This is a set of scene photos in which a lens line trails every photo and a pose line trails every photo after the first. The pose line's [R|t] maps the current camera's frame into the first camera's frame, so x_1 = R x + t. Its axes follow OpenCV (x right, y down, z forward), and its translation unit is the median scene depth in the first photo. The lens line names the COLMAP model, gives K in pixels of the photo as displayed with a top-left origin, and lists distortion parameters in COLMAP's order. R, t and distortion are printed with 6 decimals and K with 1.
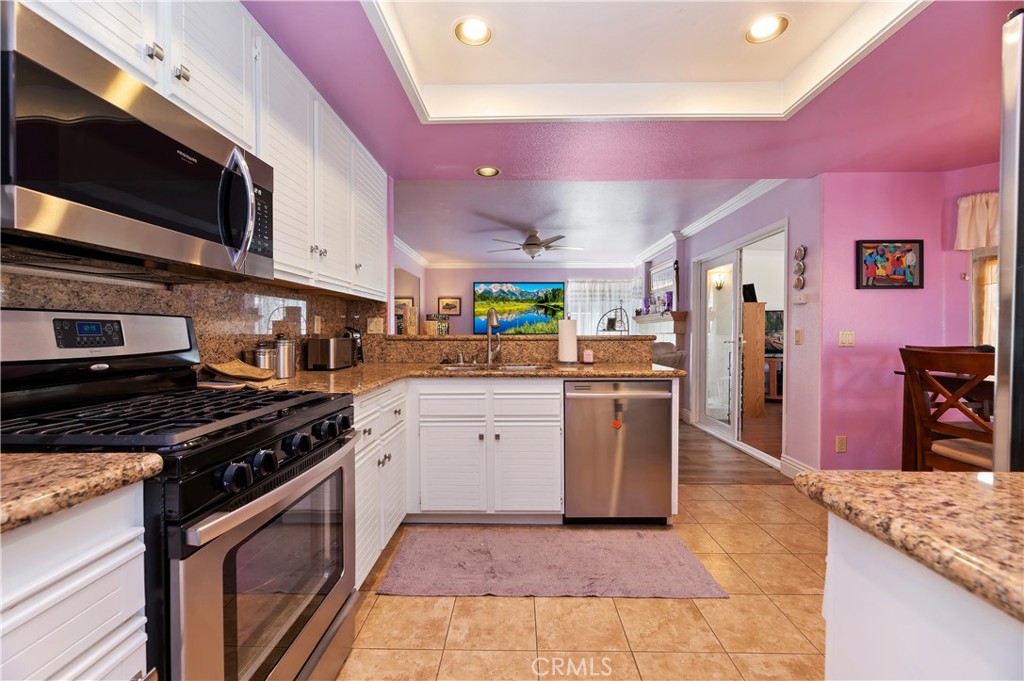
lens RADIAL K [[395.7, 0, 501.7], [0, 395.7, 337.3], [0, 0, 1]] dist [0.000630, 0.000052]
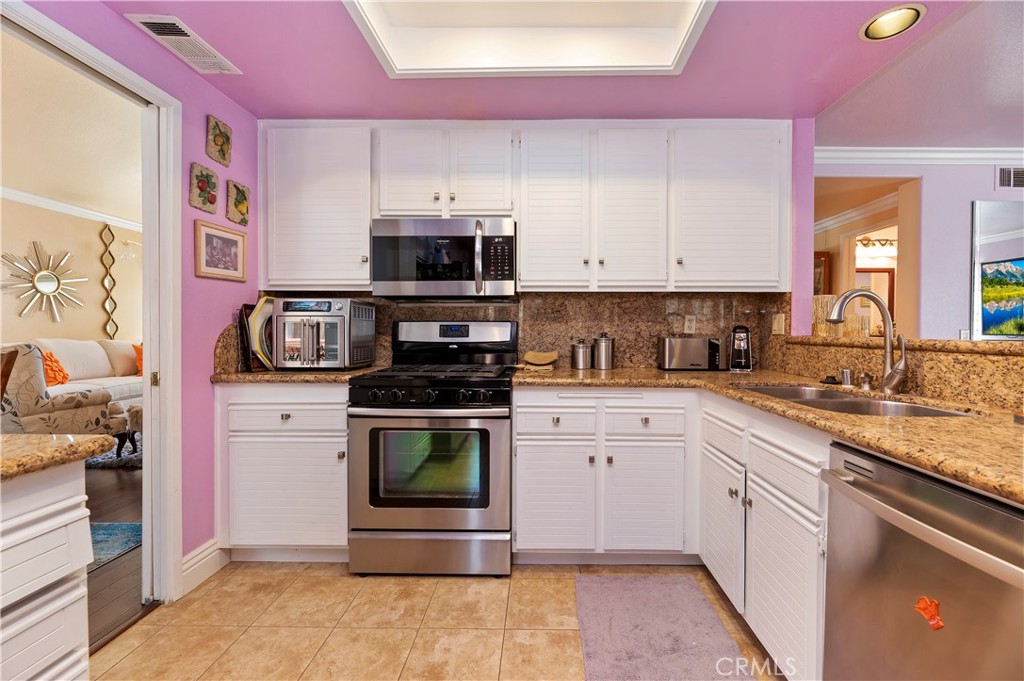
lens RADIAL K [[421.5, 0, 561.3], [0, 421.5, 335.3], [0, 0, 1]] dist [-0.002165, -0.000024]
pose [[0.075982, 0.011075, -0.997048, 0.611484], [-0.017763, 0.999795, 0.009752, -0.009435], [0.996951, 0.016970, 0.076163, 0.653541]]
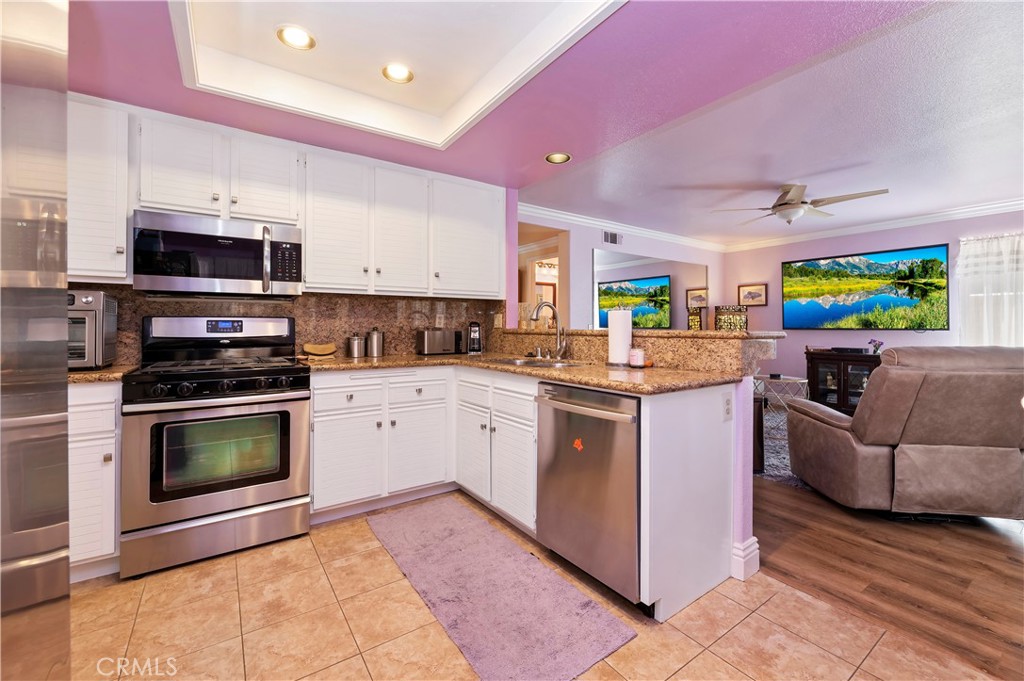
lens RADIAL K [[400.2, 0, 525.8], [0, 400.2, 322.6], [0, 0, 1]] dist [-0.000086, -0.000077]
pose [[0.625989, -0.007142, -0.779800, 0.832121], [-0.010424, 0.999792, -0.017524, -0.004611], [0.779763, 0.019099, 0.625784, 0.420278]]
